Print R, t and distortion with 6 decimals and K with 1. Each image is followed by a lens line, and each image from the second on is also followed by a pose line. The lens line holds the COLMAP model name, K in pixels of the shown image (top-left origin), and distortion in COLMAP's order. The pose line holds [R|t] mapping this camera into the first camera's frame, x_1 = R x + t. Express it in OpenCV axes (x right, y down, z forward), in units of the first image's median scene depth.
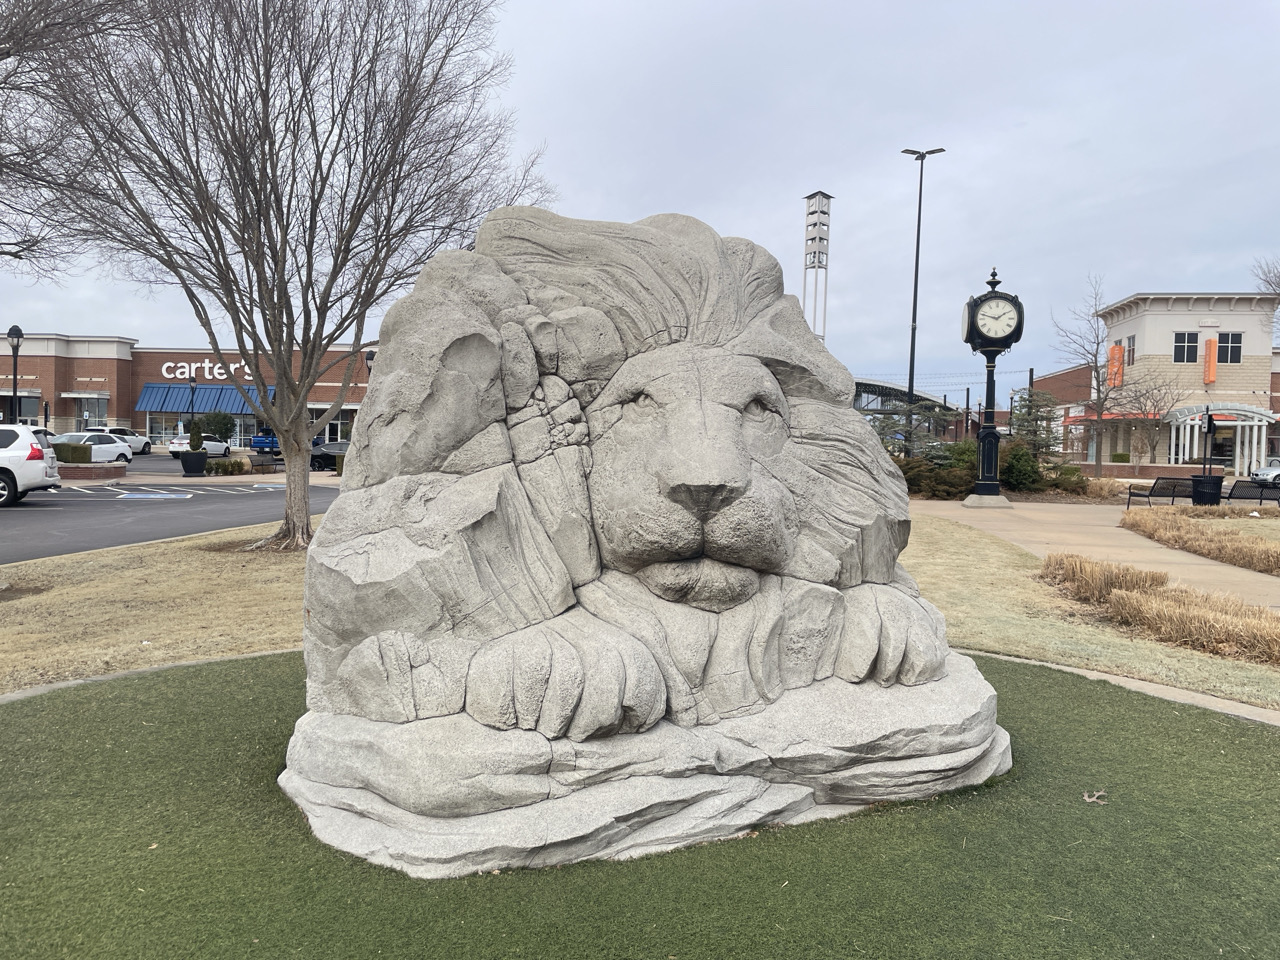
lens RADIAL K [[943.1, 0, 640.0], [0, 943.1, 480.0], [0, 0, 1]] dist [-0.001234, -0.004132]
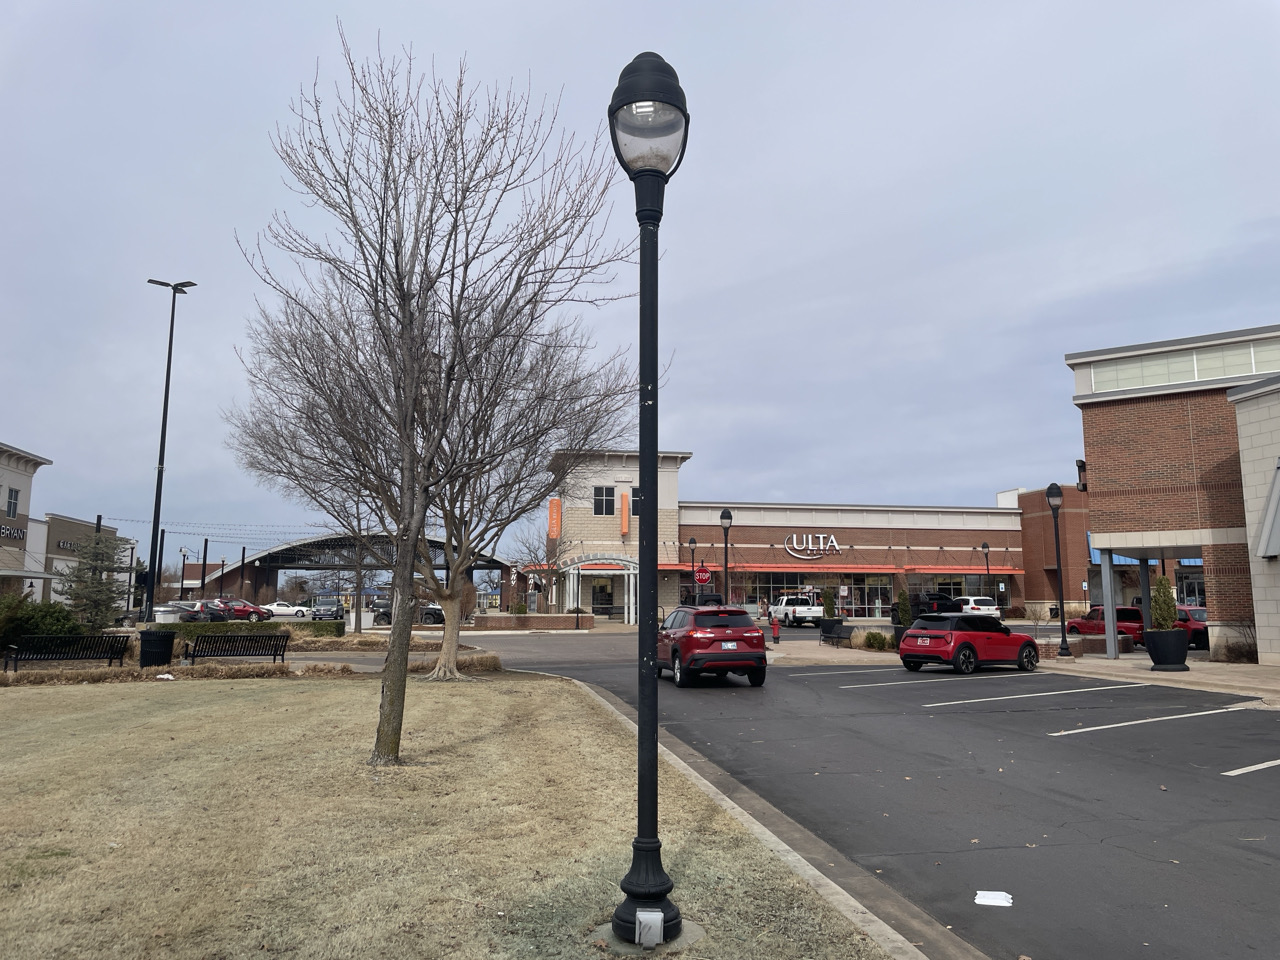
lens RADIAL K [[943.1, 0, 640.0], [0, 943.1, 480.0], [0, 0, 1]] dist [-0.001234, -0.004132]
pose [[0.939384, 0.019514, 0.342310, 0.290162], [0.037152, 0.986707, -0.158204, 0.004915], [-0.340847, 0.161332, 0.926172, 0.009036]]
